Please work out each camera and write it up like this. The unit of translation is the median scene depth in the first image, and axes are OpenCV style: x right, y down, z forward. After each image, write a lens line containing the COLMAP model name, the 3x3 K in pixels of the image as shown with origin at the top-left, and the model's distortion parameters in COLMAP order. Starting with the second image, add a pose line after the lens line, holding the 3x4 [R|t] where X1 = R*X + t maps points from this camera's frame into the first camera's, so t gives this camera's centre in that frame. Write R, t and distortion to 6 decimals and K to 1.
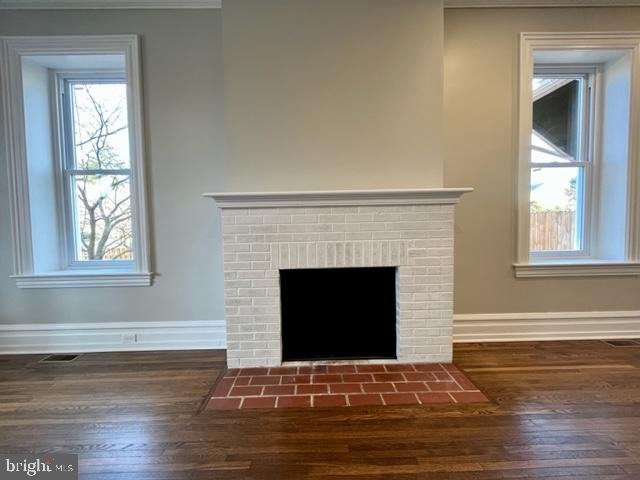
lens RADIAL K [[258.0, 0, 315.4], [0, 258.0, 237.9], [0, 0, 1]] dist [-0.002816, -0.001000]
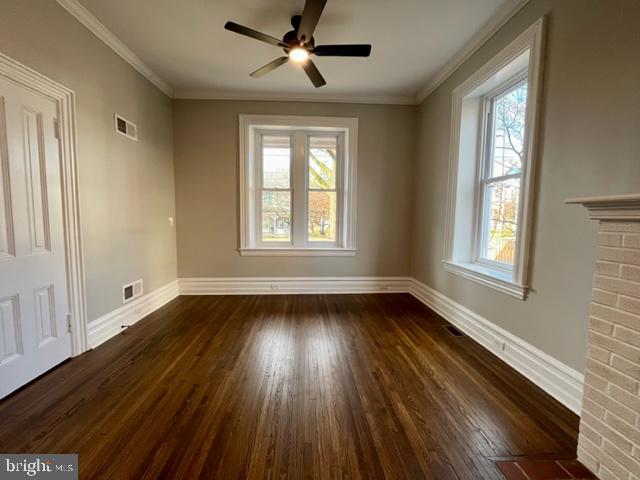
lens RADIAL K [[258.0, 0, 316.7], [0, 258.0, 237.3], [0, 0, 1]] dist [-0.002816, -0.001000]
pose [[0.033361, 0.099555, -0.994473, 0.226860], [-0.065251, 0.993121, 0.097231, -0.079037], [0.997311, 0.061647, 0.039627, 0.248741]]
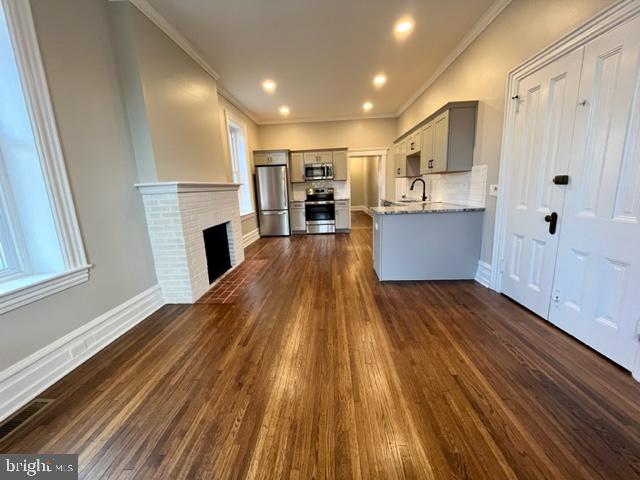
lens RADIAL K [[258.0, 0, 316.1], [0, 258.0, 237.2], [0, 0, 1]] dist [-0.002816, -0.001000]
pose [[0.073711, -0.174697, 0.981859, -1.549812], [0.096907, 0.981133, 0.167293, -0.034322], [-0.992560, 0.082817, 0.089250, 0.140671]]
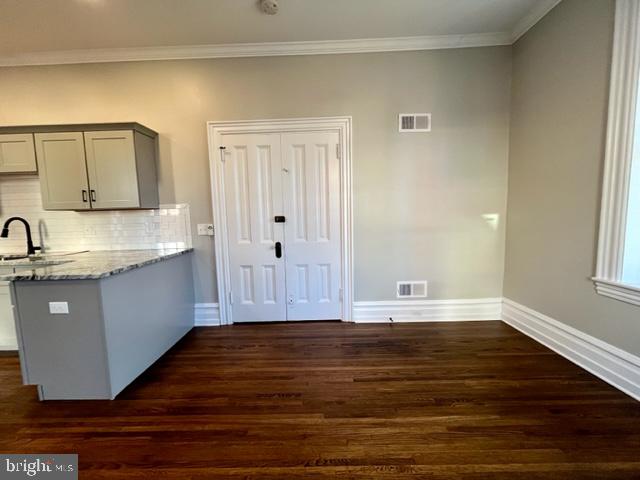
lens RADIAL K [[258.0, 0, 317.0], [0, 258.0, 237.9], [0, 0, 1]] dist [-0.002816, -0.001000]
pose [[-0.998751, 0.041916, 0.027210, -0.730227], [0.045585, 0.987276, 0.152345, -0.096227], [-0.020478, 0.153395, -0.987953, 0.662152]]
